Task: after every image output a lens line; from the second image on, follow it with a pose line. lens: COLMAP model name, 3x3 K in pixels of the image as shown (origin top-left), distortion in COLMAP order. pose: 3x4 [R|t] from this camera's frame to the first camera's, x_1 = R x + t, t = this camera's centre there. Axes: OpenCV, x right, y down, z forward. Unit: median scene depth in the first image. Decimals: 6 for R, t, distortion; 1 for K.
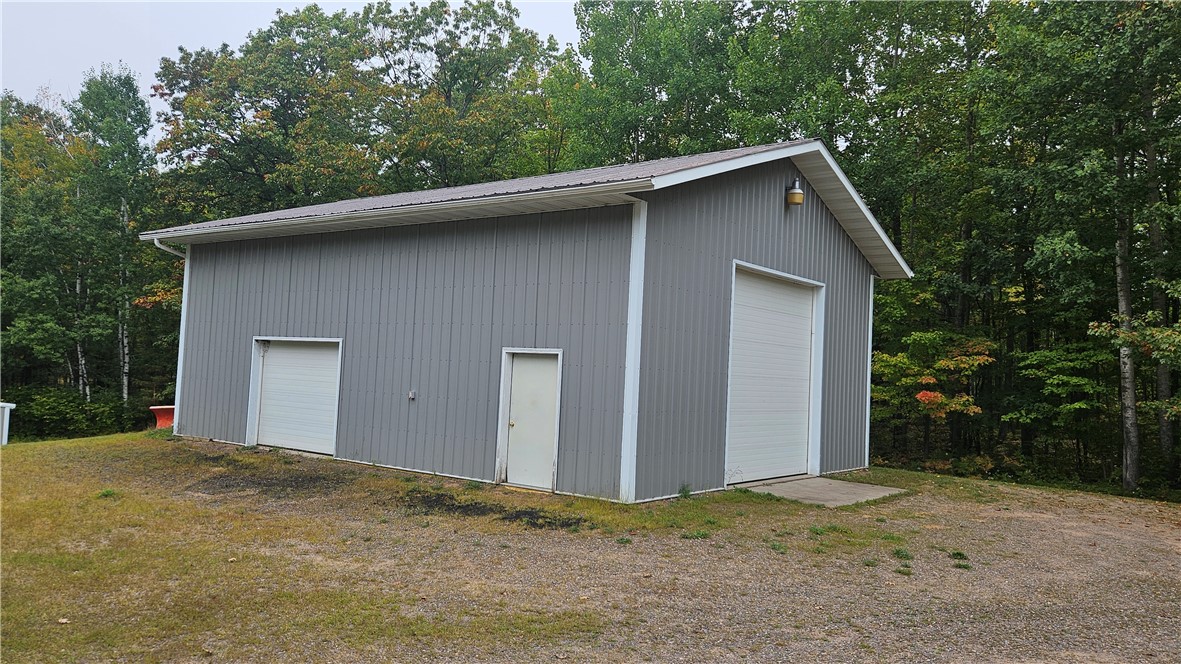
lens RADIAL K [[892.3, 0, 589.2], [0, 892.3, 333.1], [0, 0, 1]] dist [0.037702, 0.001801]
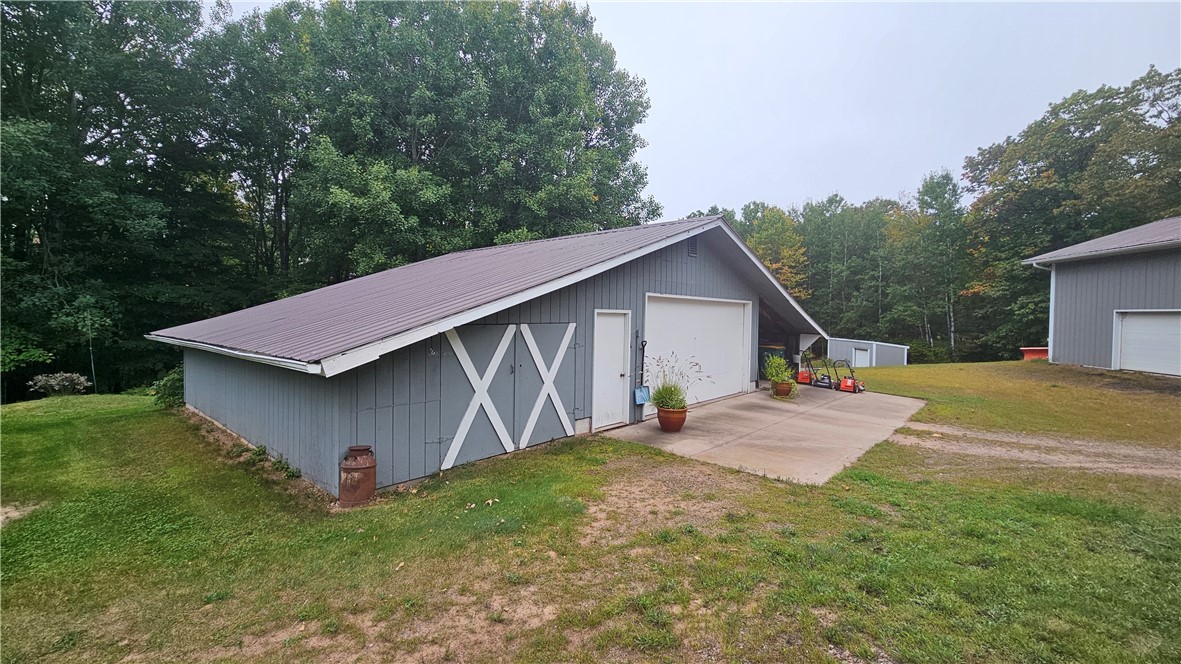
lens RADIAL K [[486.4, 0, 588.4], [0, 486.4, 327.8], [0, 0, 1]] dist [-0.002090, 0.001641]
pose [[0.508498, -0.021916, -0.860784, -0.028038], [0.053112, 0.998571, 0.005952, -0.009318], [0.859423, -0.048745, 0.508935, -0.171930]]
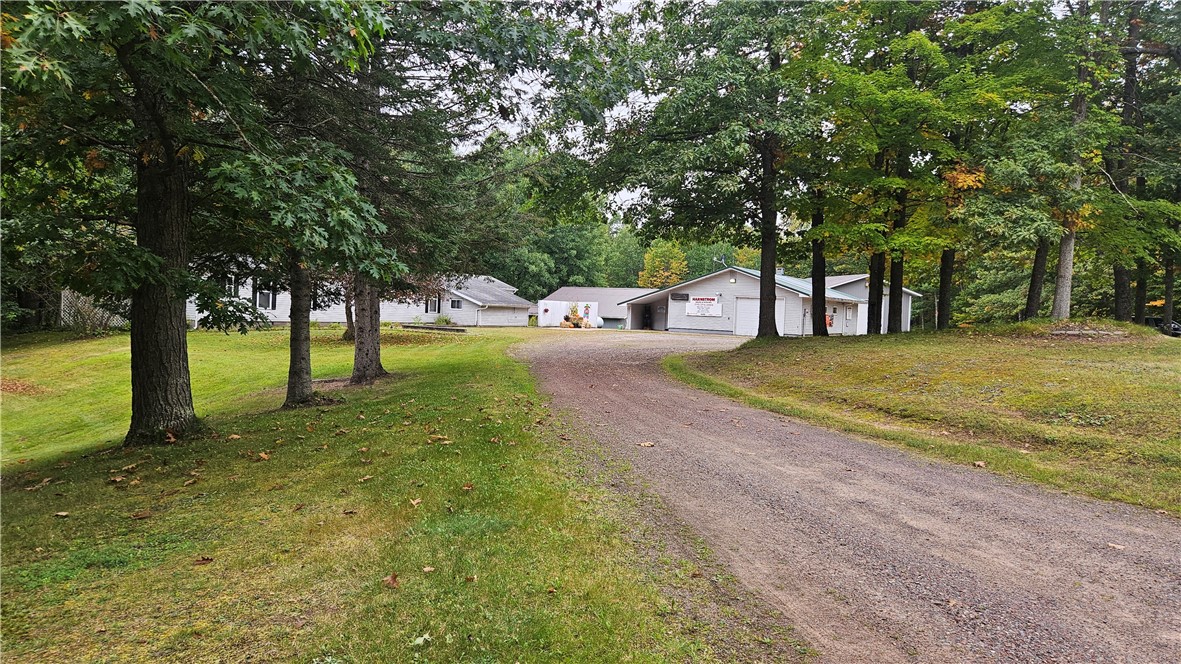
lens RADIAL K [[797.8, 0, 568.7], [0, 797.8, 334.0], [0, 0, 1]] dist [0.035452, 0.001001]
pose [[0.709549, 0.003432, -0.704647, 0.875152], [0.030180, 0.998923, 0.035256, -0.029502], [0.704009, -0.046282, 0.708681, -1.353580]]
